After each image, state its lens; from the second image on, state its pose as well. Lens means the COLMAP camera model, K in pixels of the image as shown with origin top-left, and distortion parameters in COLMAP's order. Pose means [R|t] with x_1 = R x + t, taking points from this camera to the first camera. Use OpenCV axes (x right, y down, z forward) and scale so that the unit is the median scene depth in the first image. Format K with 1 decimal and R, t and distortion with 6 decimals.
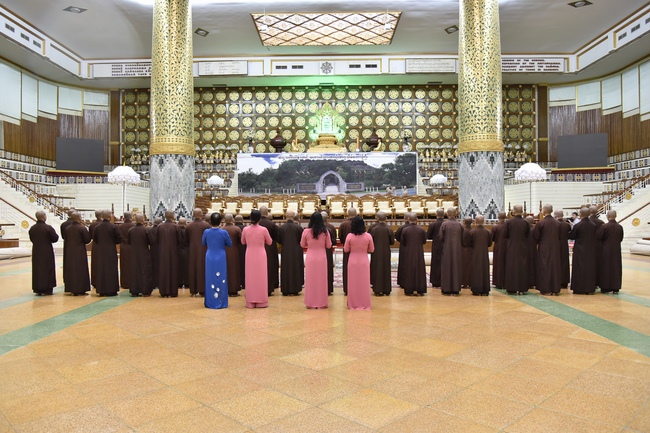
lens RADIAL K [[432.2, 0, 325.0], [0, 432.2, 216.5], [0, 0, 1]] dist [-0.035974, -0.000749]
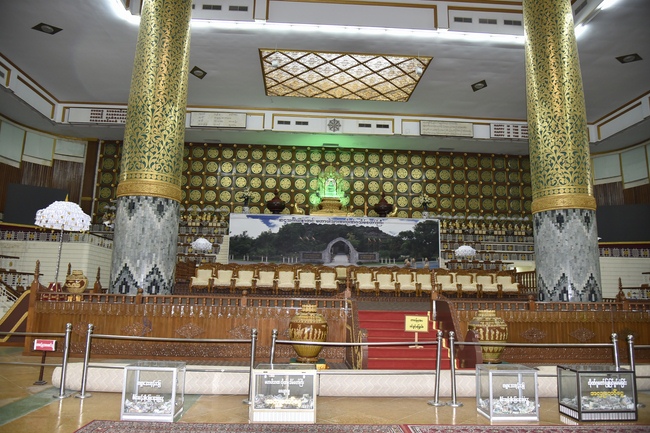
lens RADIAL K [[432.2, 0, 325.0], [0, 432.2, 216.5], [0, 0, 1]] dist [-0.035974, -0.000749]
pose [[0.998649, 0.034137, 0.039189, -0.039476], [-0.026877, 0.984600, -0.172745, 0.000177], [-0.044483, 0.171459, 0.984187, 0.126510]]
